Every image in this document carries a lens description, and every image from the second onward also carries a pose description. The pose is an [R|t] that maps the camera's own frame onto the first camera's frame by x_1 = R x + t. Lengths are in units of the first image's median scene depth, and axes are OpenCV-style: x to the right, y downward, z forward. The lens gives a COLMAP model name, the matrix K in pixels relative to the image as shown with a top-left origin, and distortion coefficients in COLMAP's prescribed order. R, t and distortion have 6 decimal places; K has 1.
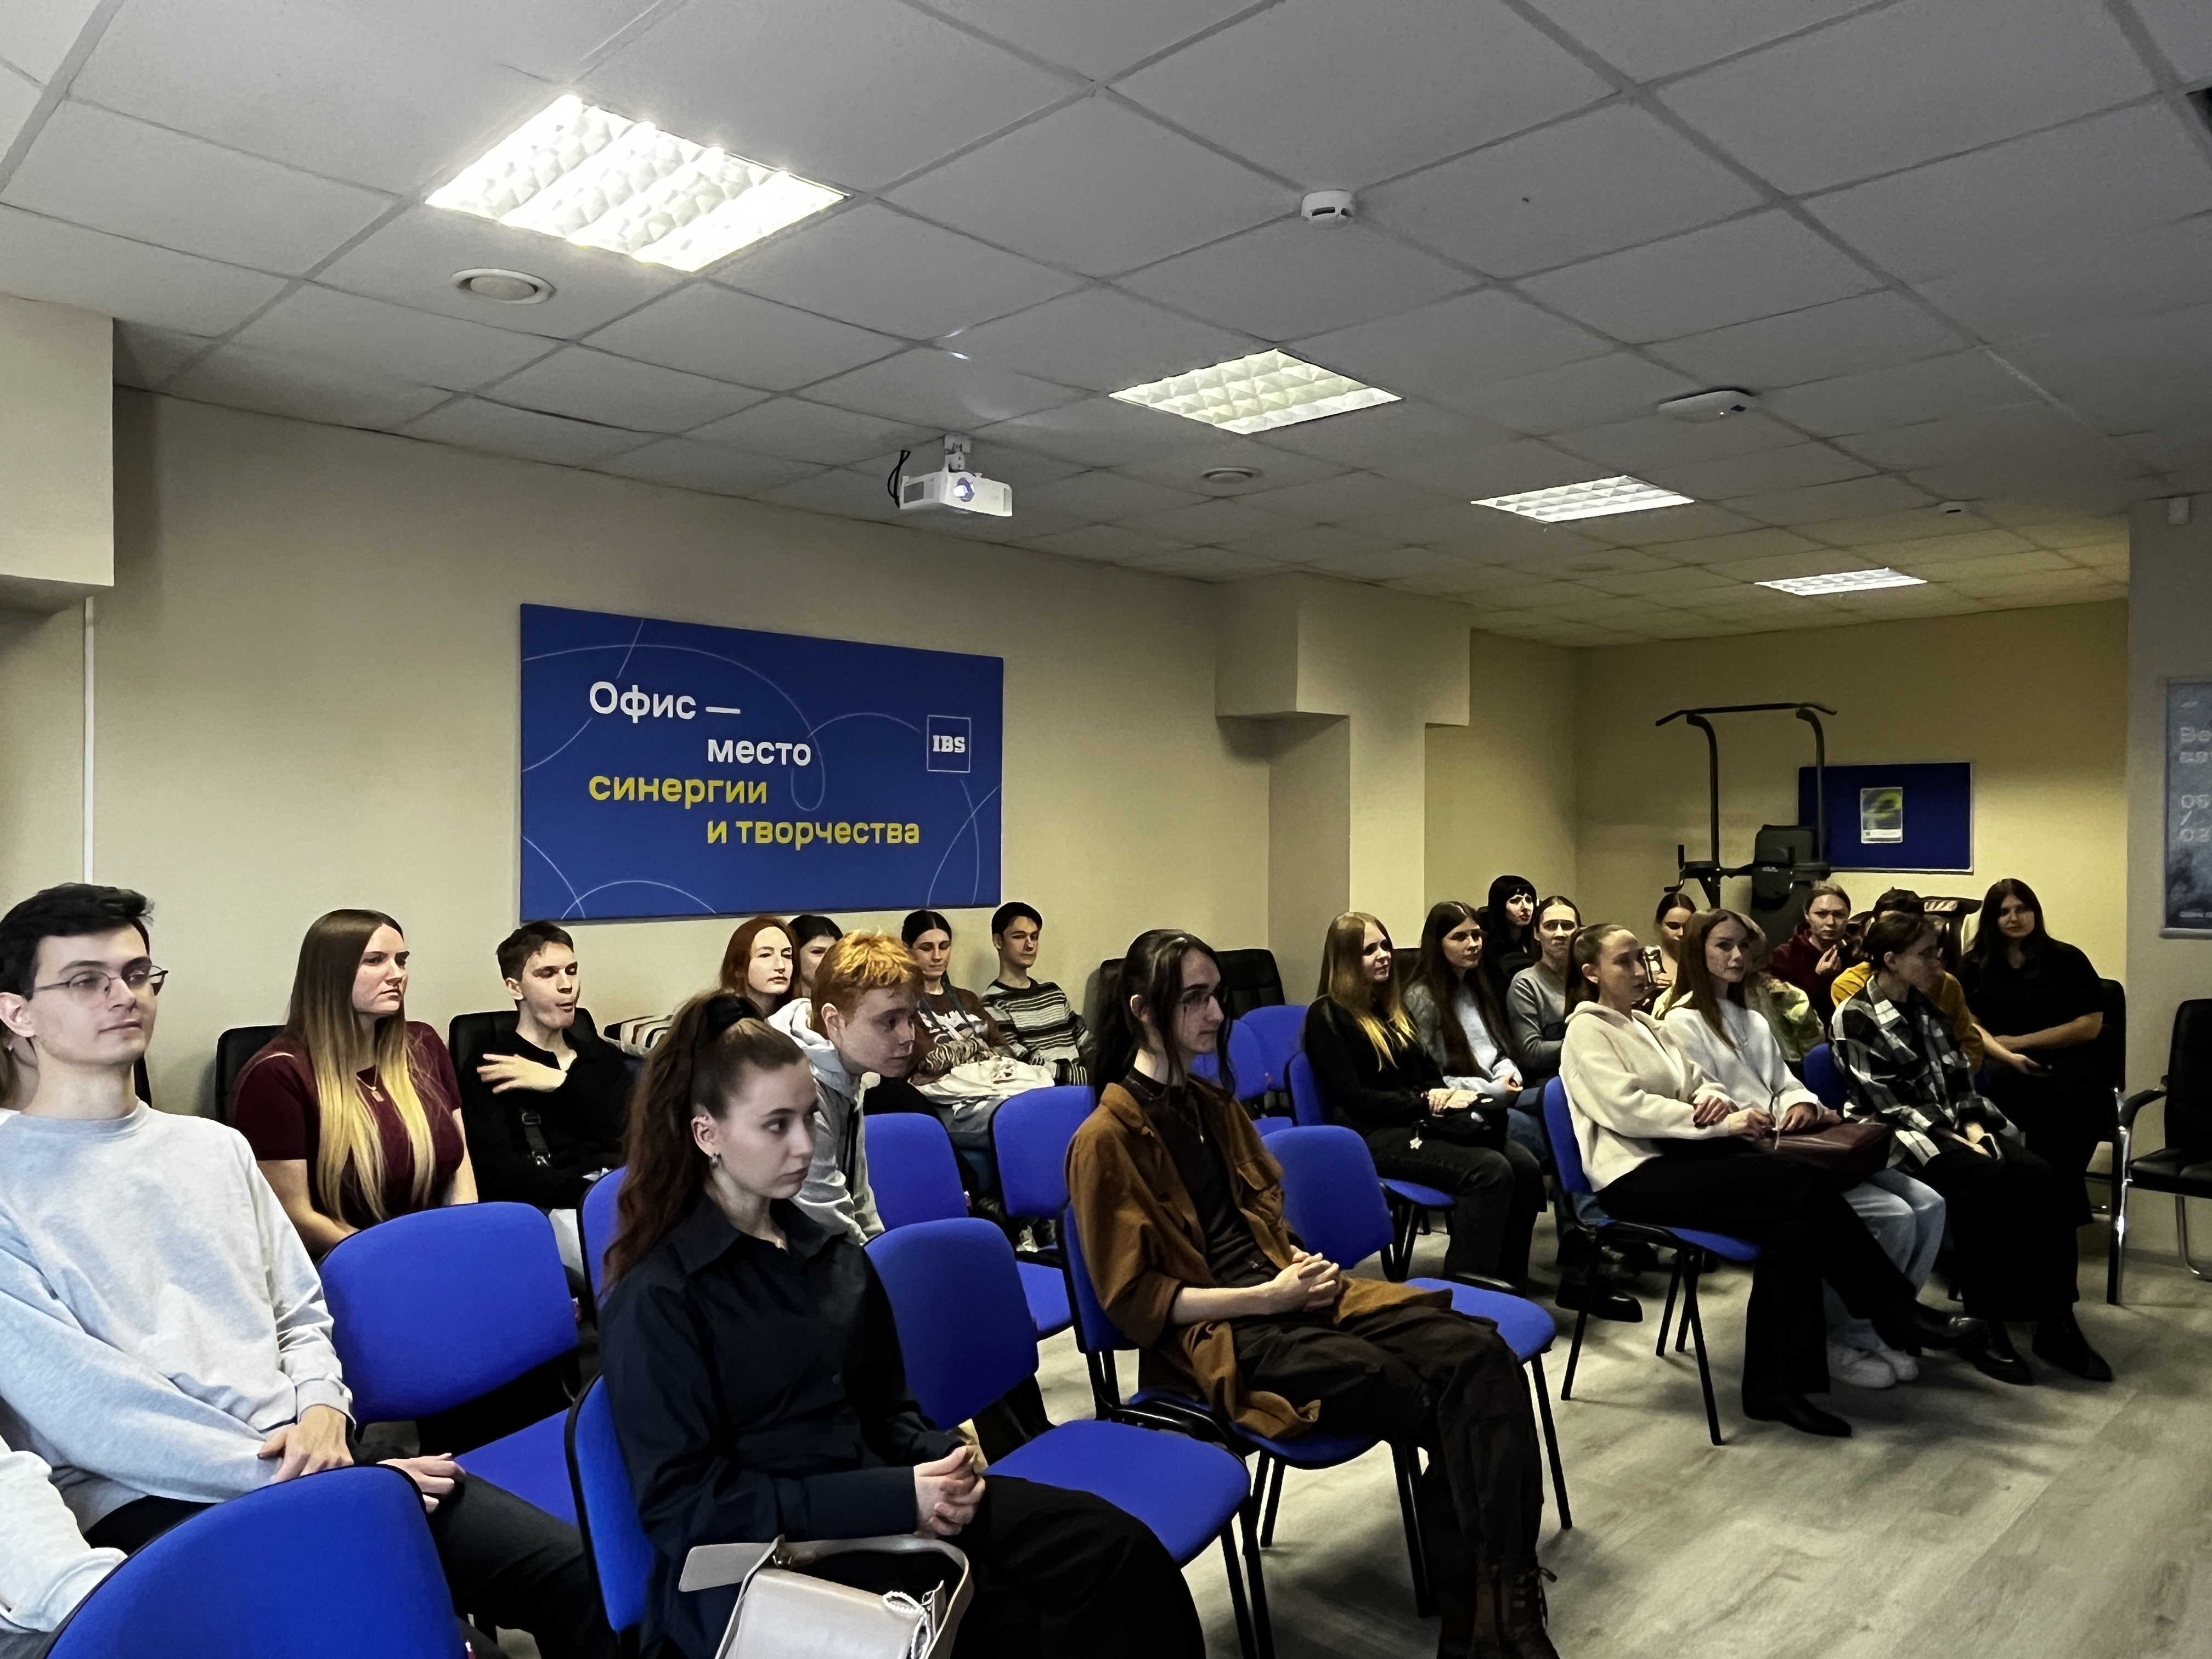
lens RADIAL K [[1571.8, 0, 1106.0], [0, 1571.8, 829.5], [0, 0, 1]] dist [0.000224, 0.001612]
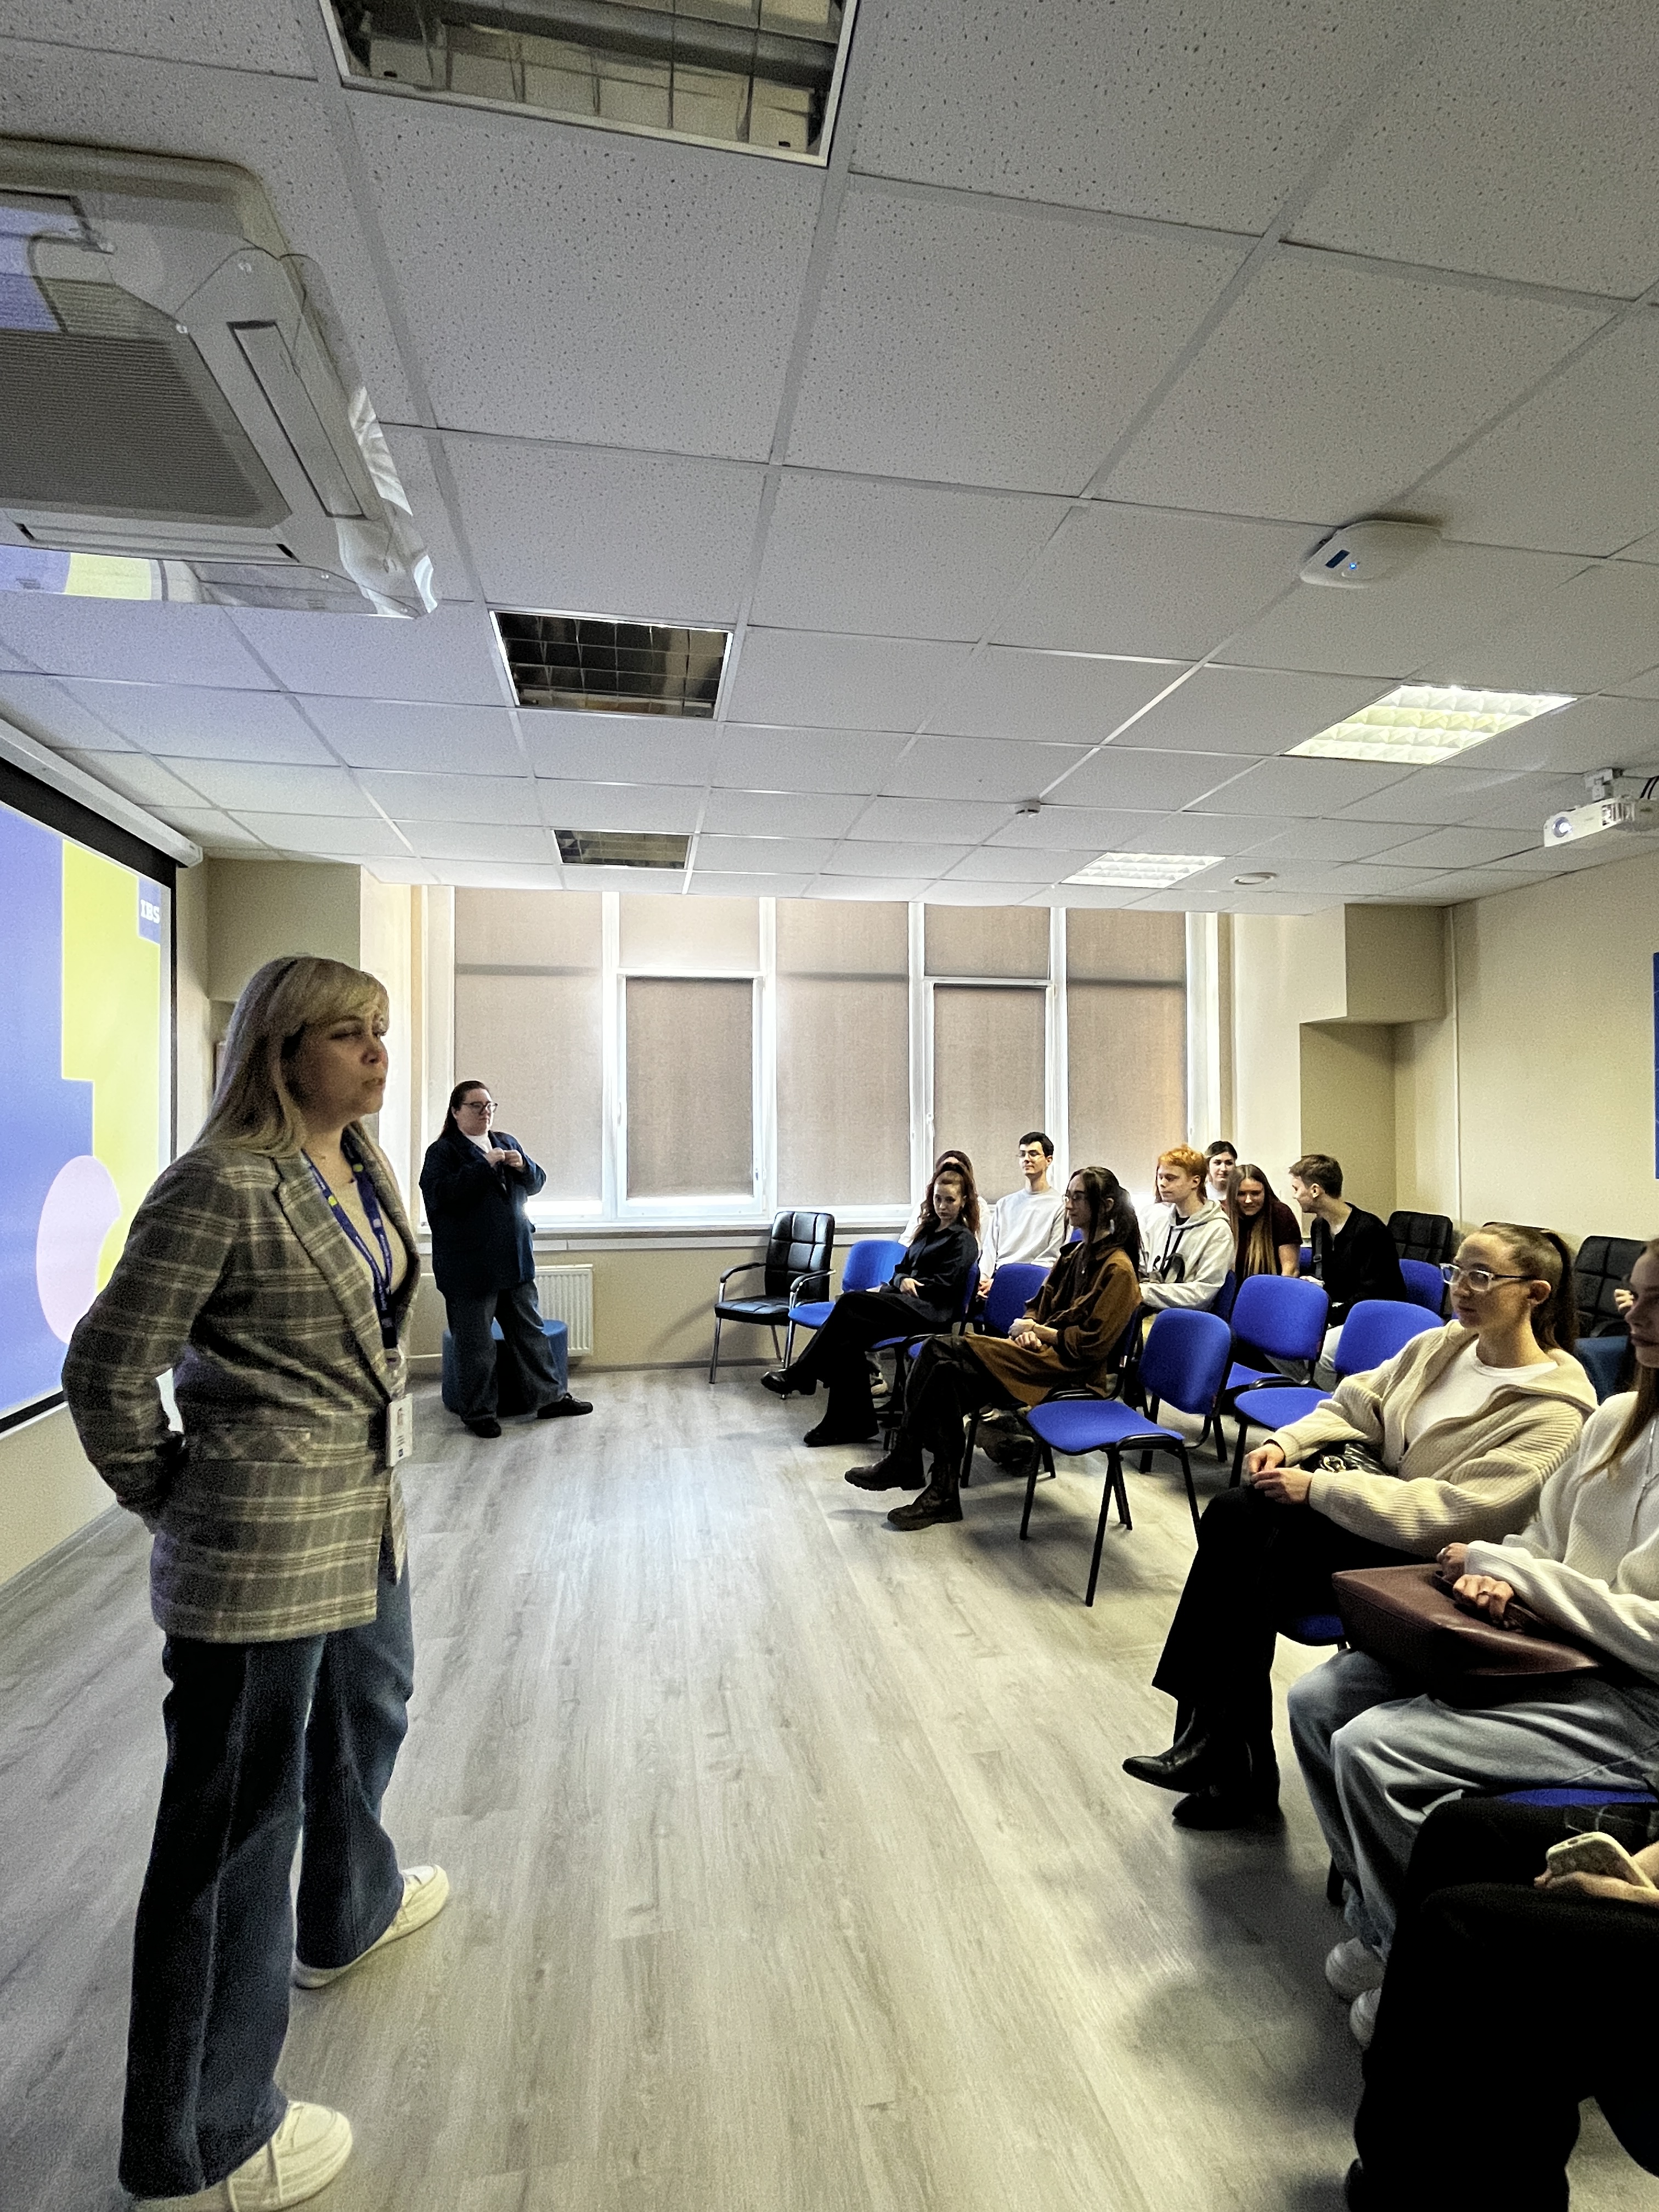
lens RADIAL K [[1051.6, 0, 829.5], [0, 1051.6, 1106.0], [0, 0, 1]] dist [-0.000487, -0.000079]
pose [[-0.568688, -0.008547, -0.822509, 1.010609], [0.008688, 0.999828, -0.016397, 0.006353], [0.822507, -0.016471, -0.568516, 1.130576]]
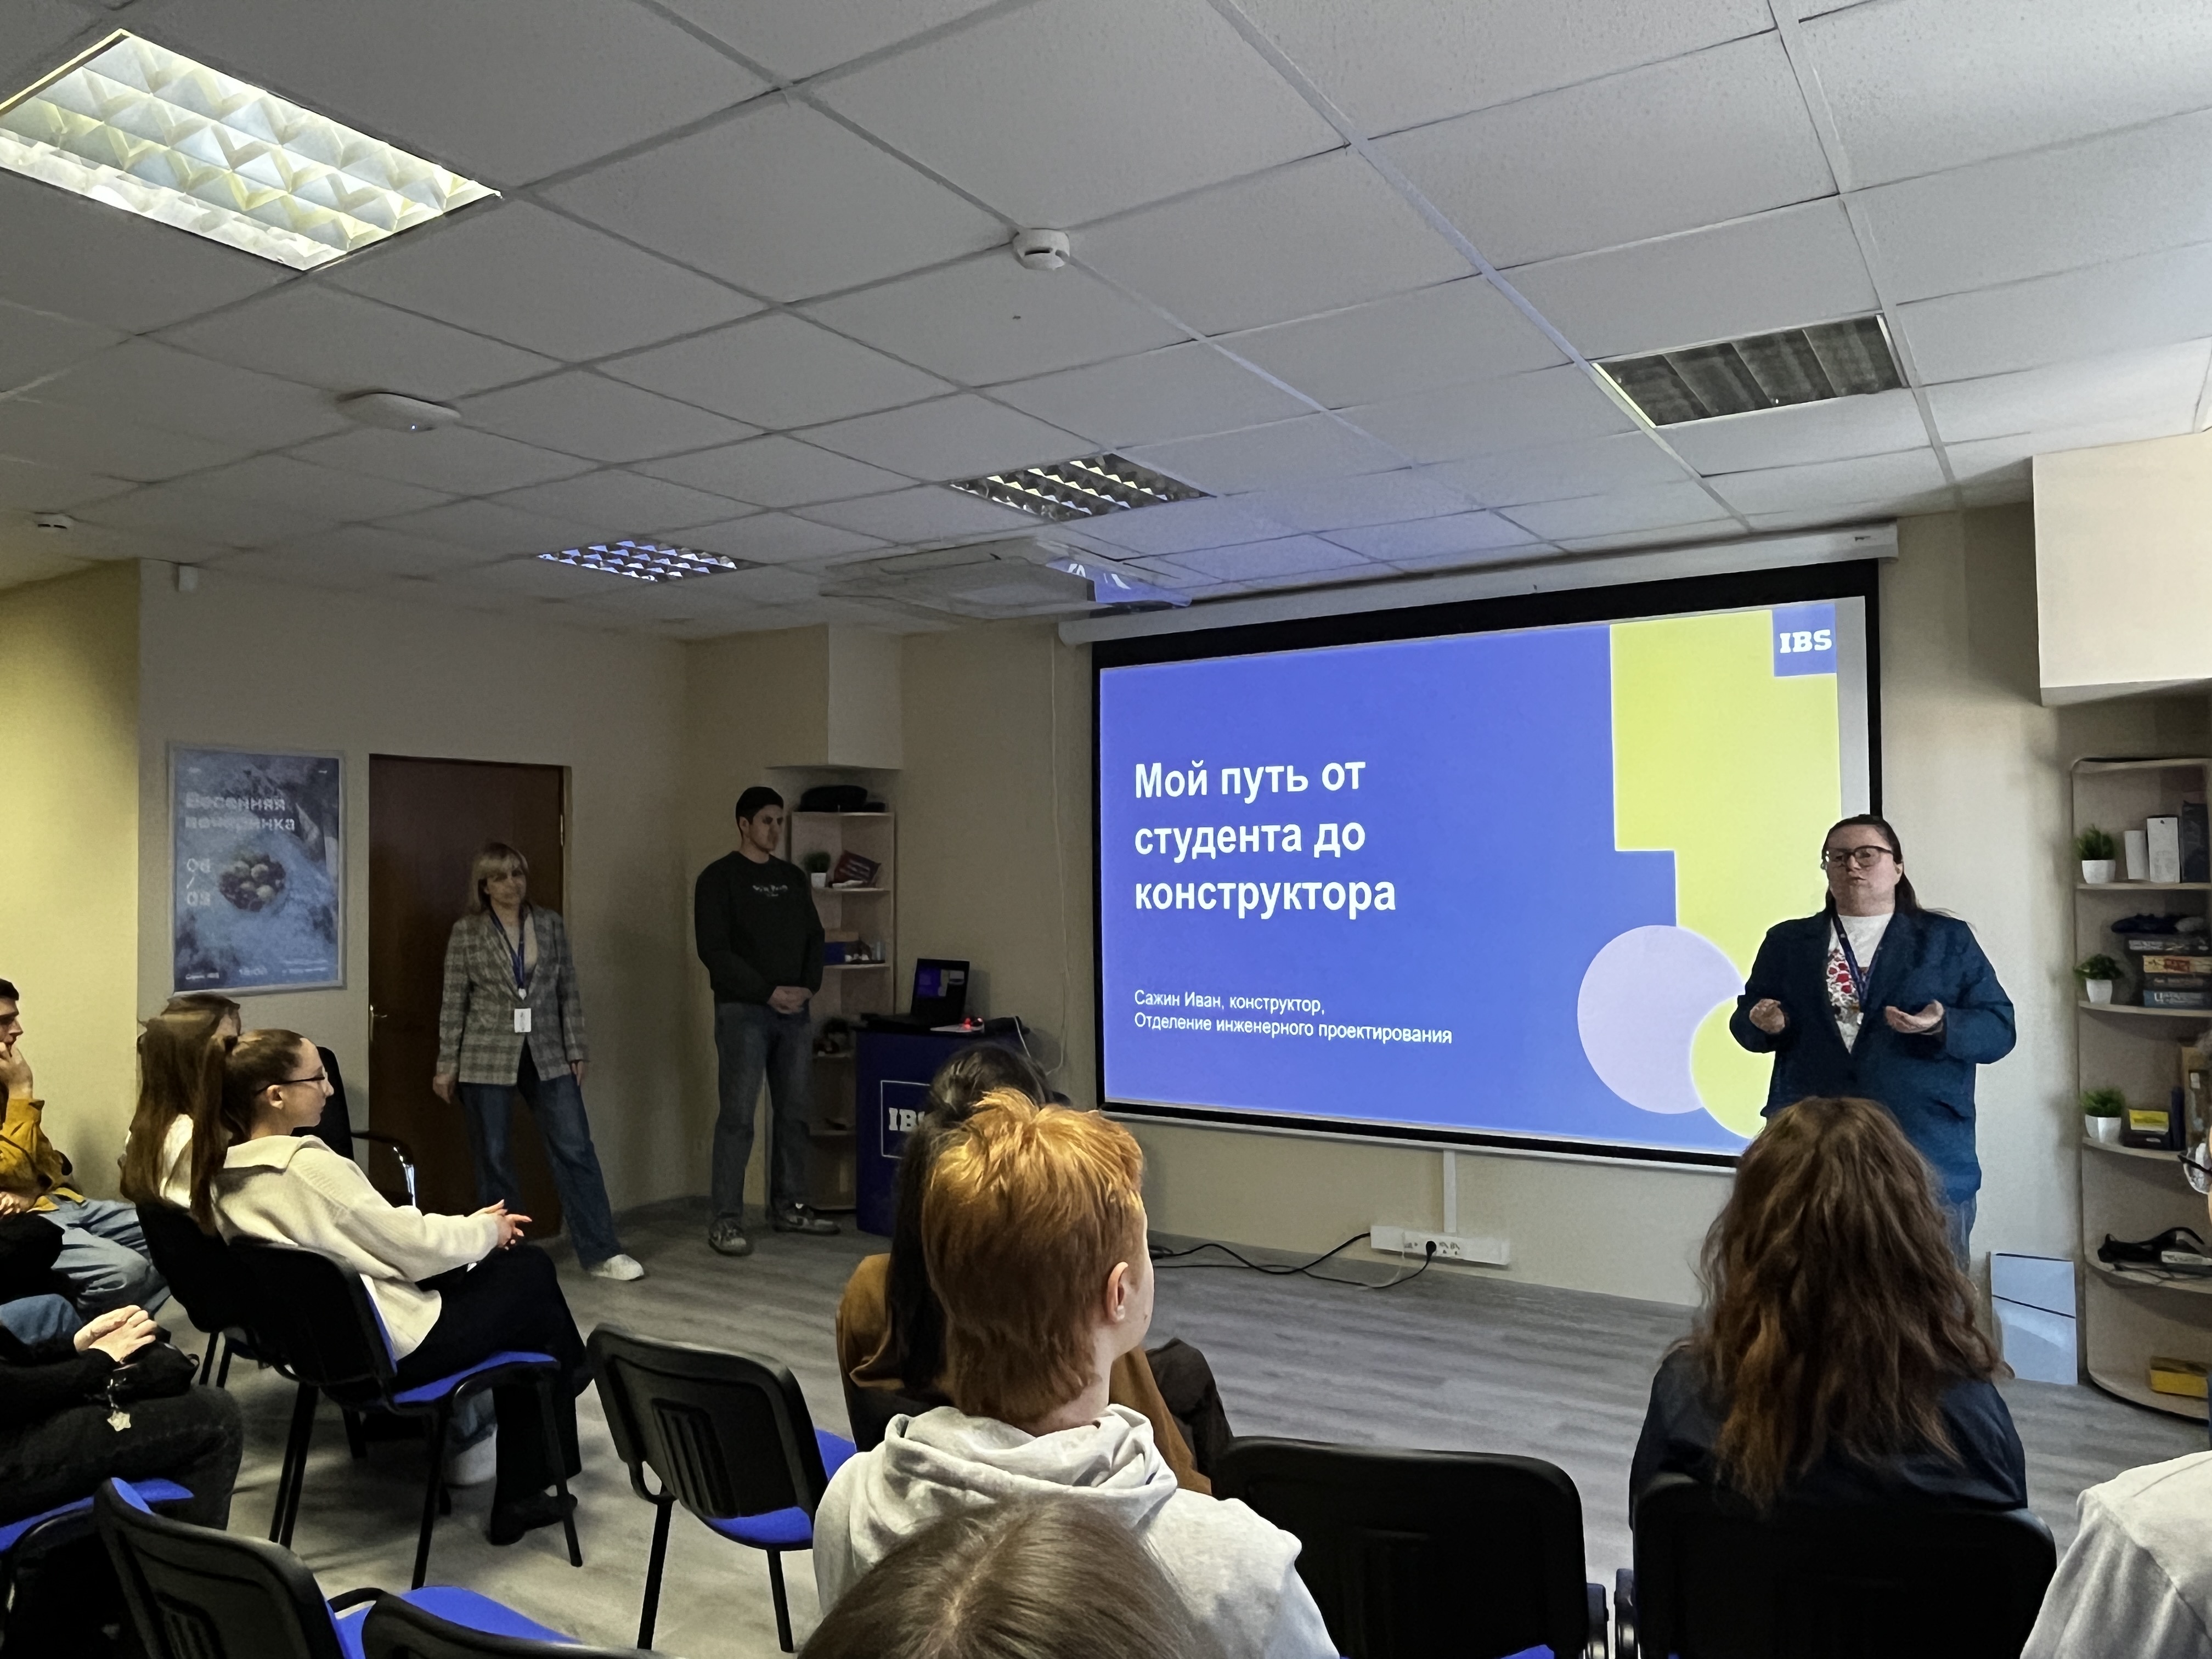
lens RADIAL K [[1571.8, 0, 1106.0], [0, 1571.8, 829.5], [0, 0, 1]] dist [0.000224, 0.001612]
pose [[-0.201184, 0.039444, 0.978759, -0.582125], [0.000678, 0.999194, -0.040128, 0.000351], [-0.979553, -0.007409, -0.201048, 0.842593]]
